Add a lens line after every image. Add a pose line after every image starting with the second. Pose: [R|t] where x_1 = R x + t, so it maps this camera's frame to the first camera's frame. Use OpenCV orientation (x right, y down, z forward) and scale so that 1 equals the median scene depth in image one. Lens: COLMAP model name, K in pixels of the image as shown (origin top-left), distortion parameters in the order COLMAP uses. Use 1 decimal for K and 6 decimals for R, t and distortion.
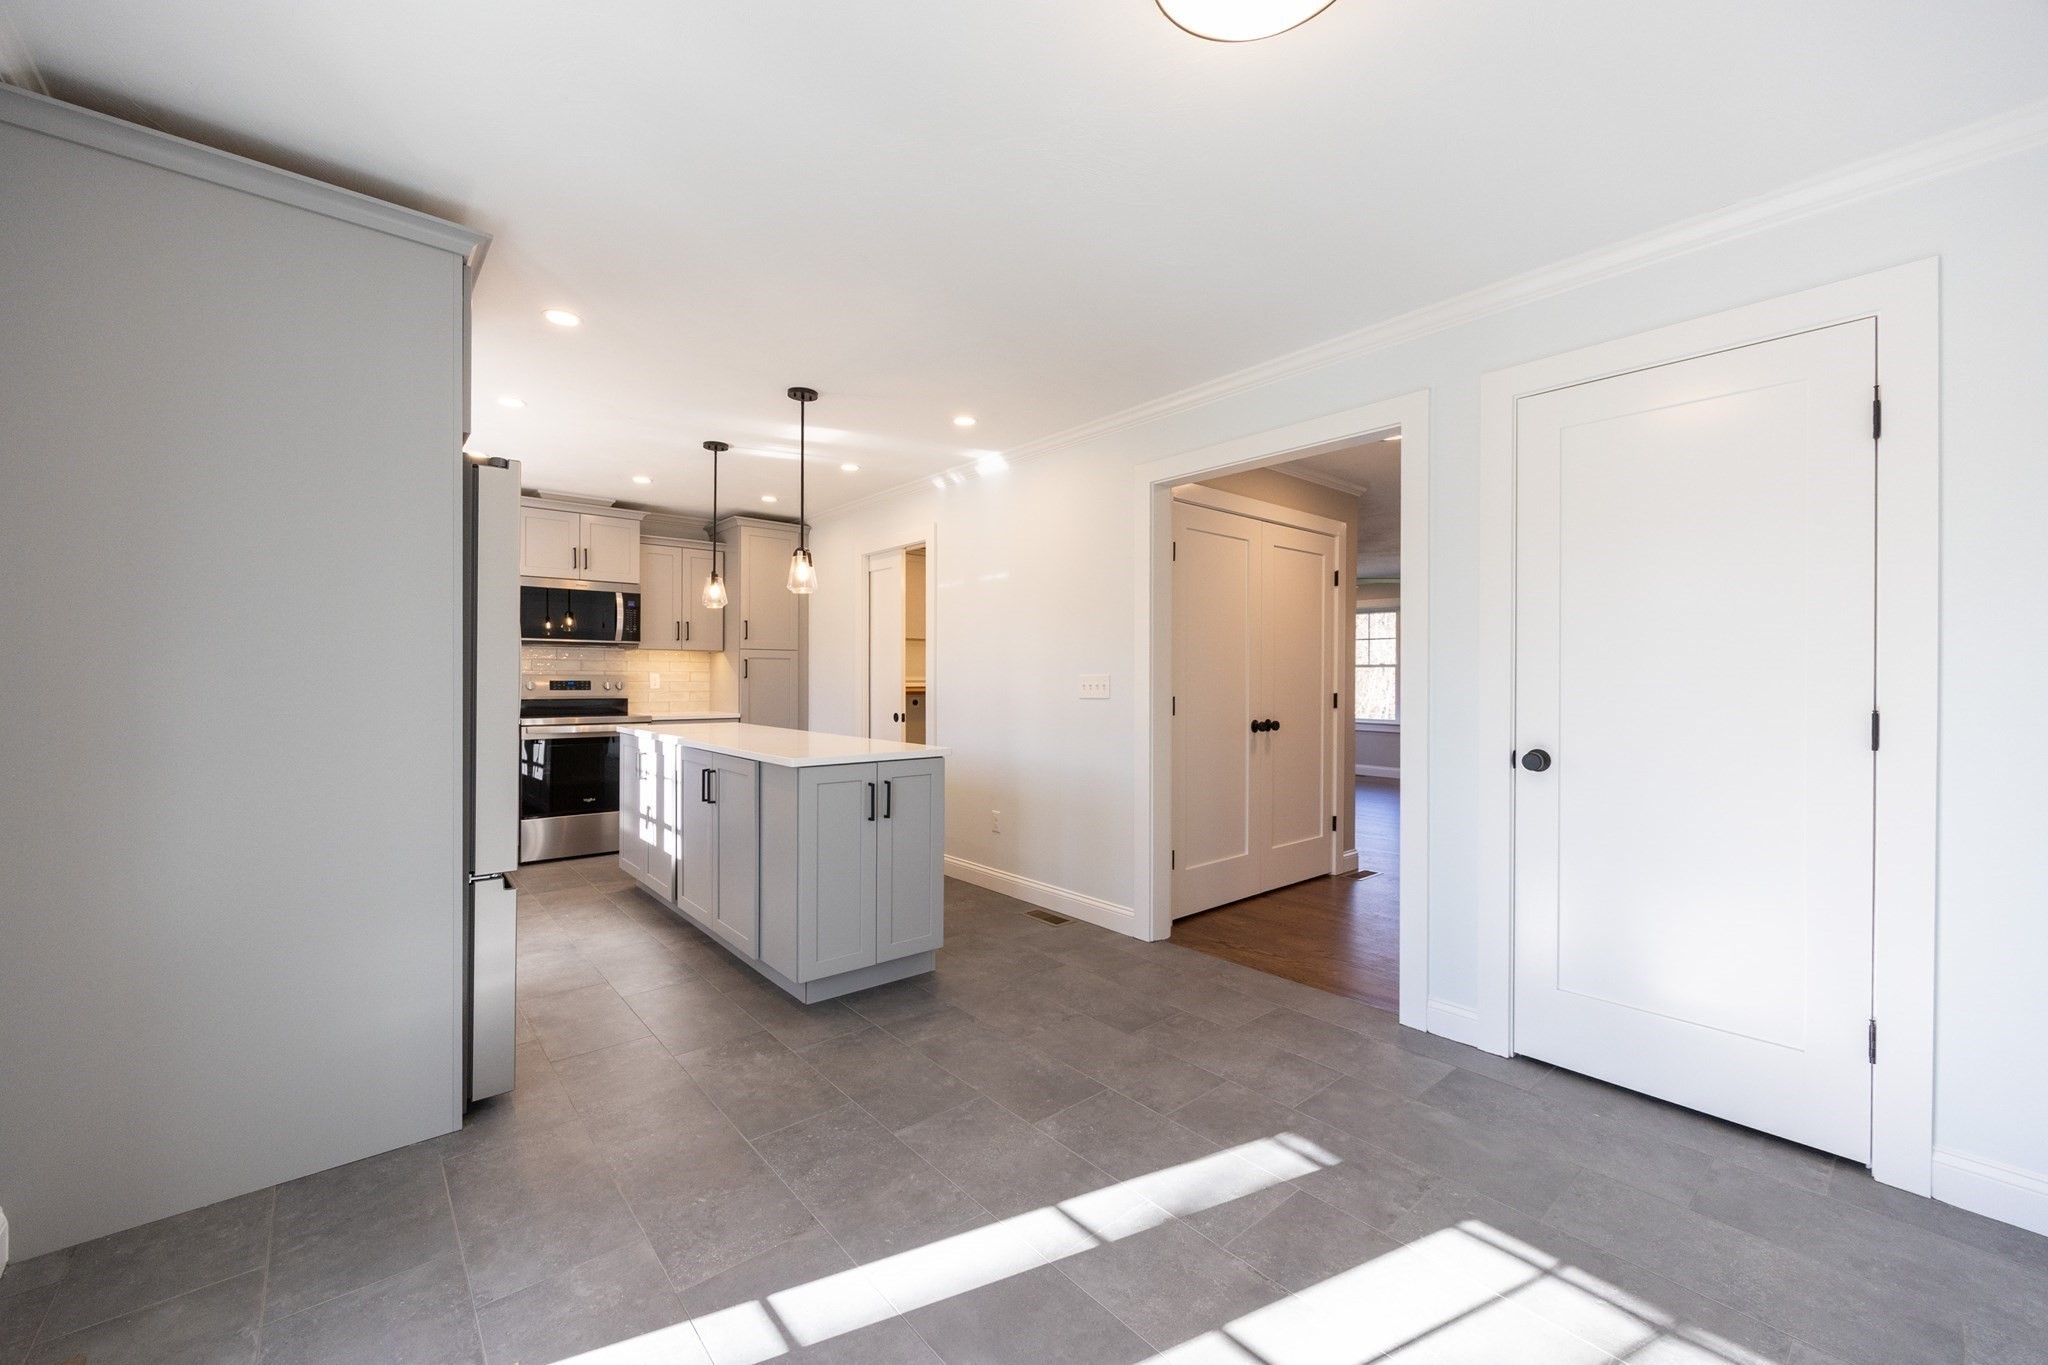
lens RADIAL K [[797.7, 0, 1008.1], [0, 797.7, 671.8], [0, 0, 1]] dist [0.001142, -0.000062]
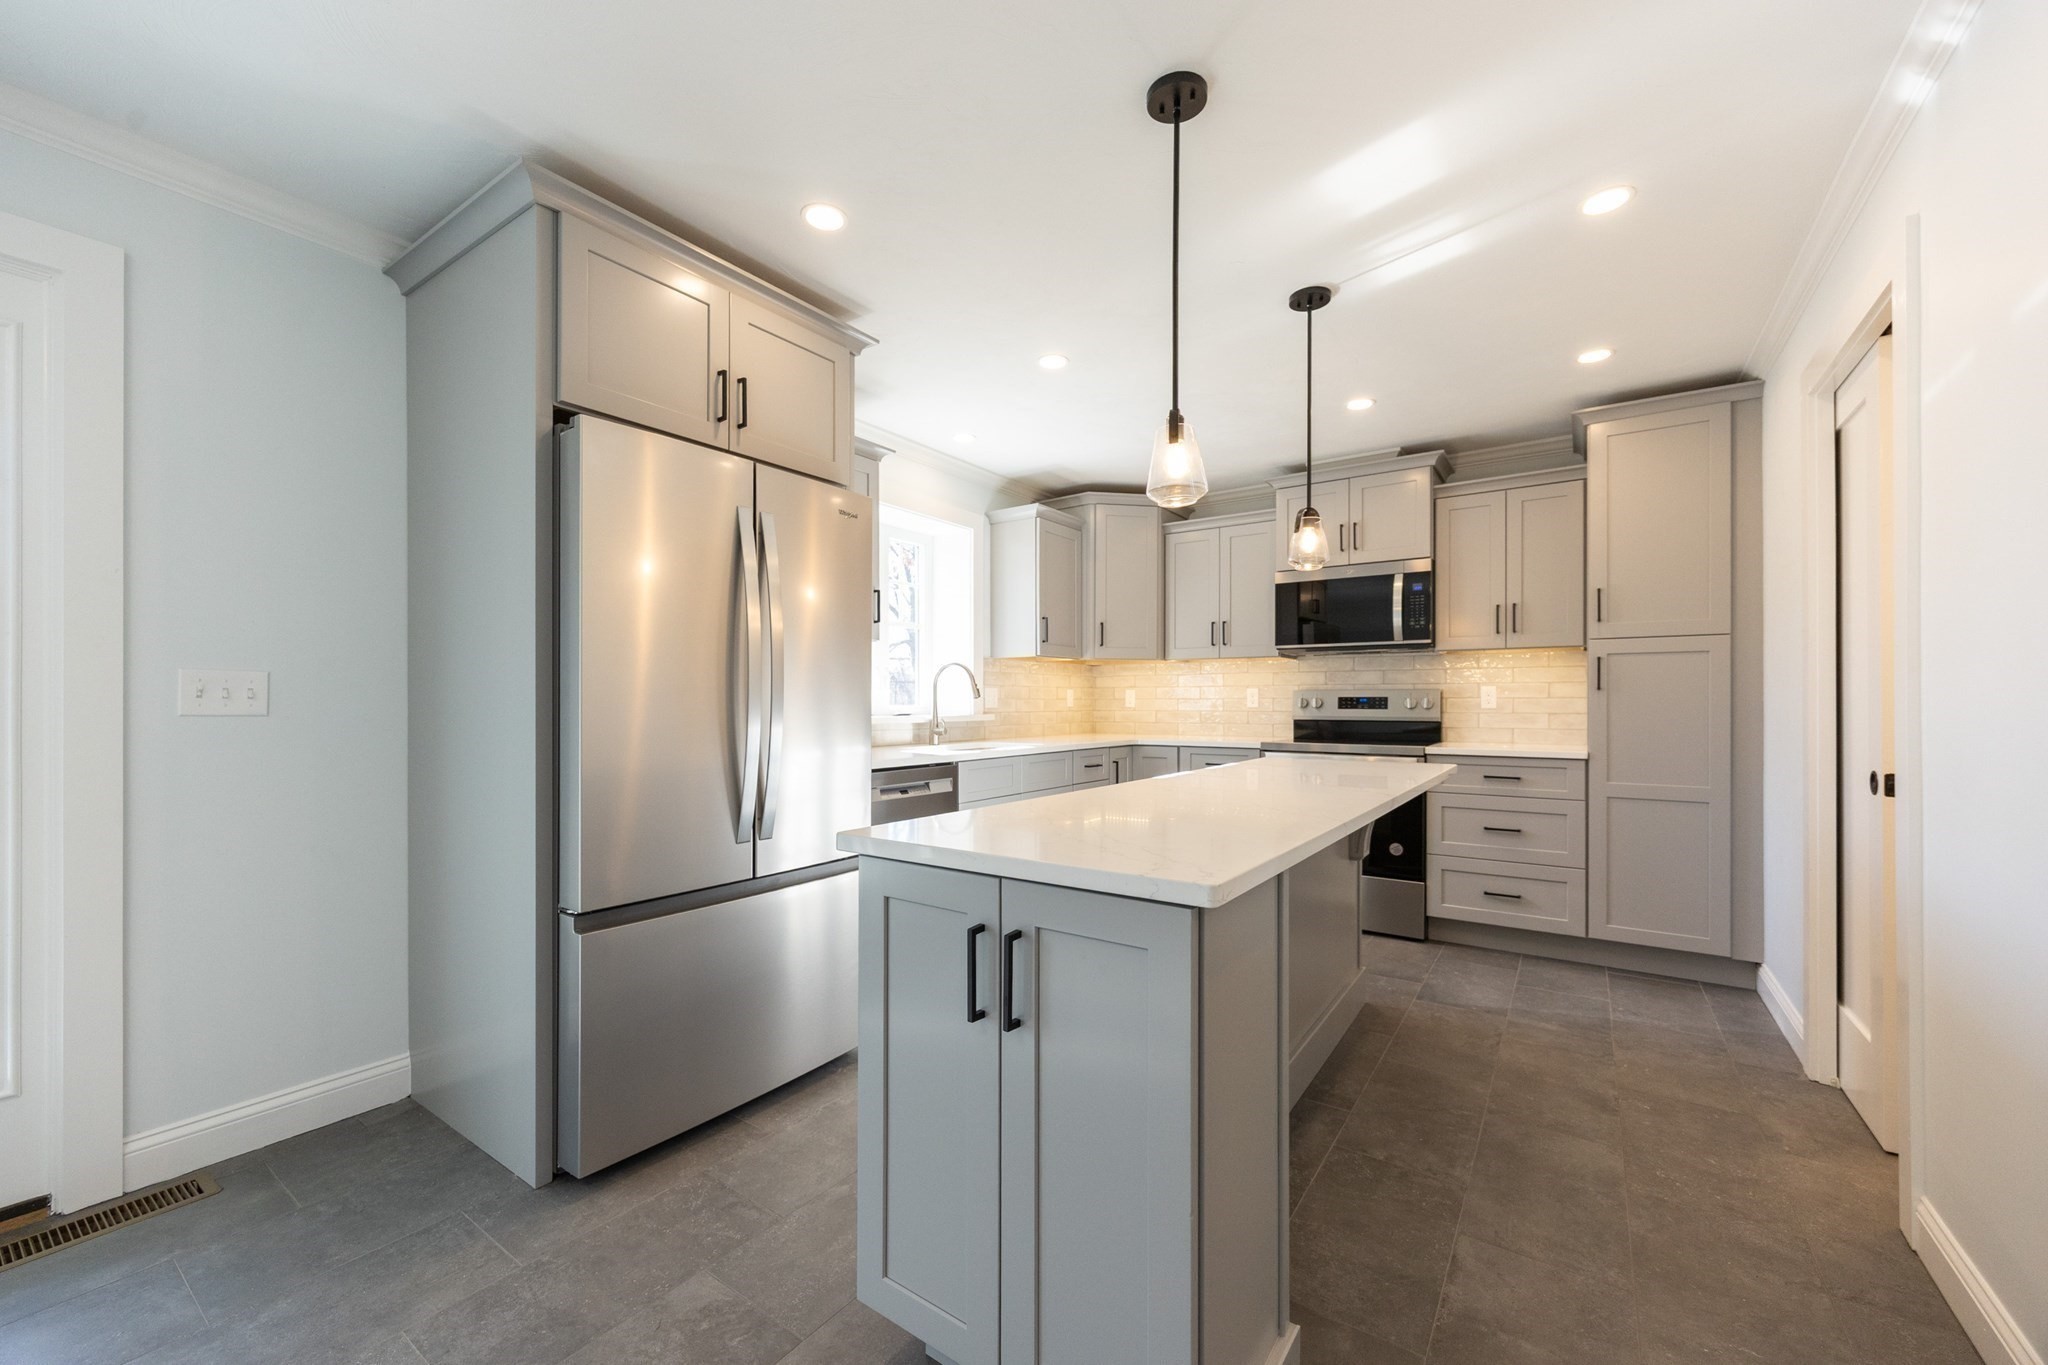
lens RADIAL K [[797.7, 0, 1031.5], [0, 797.7, 699.4], [0, 0, 1]] dist [0.001142, -0.000062]
pose [[0.260437, -0.006338, -0.965470, 0.134546], [0.008987, 0.999951, -0.004140, 0.015770], [0.965449, -0.007598, 0.260482, 0.549802]]
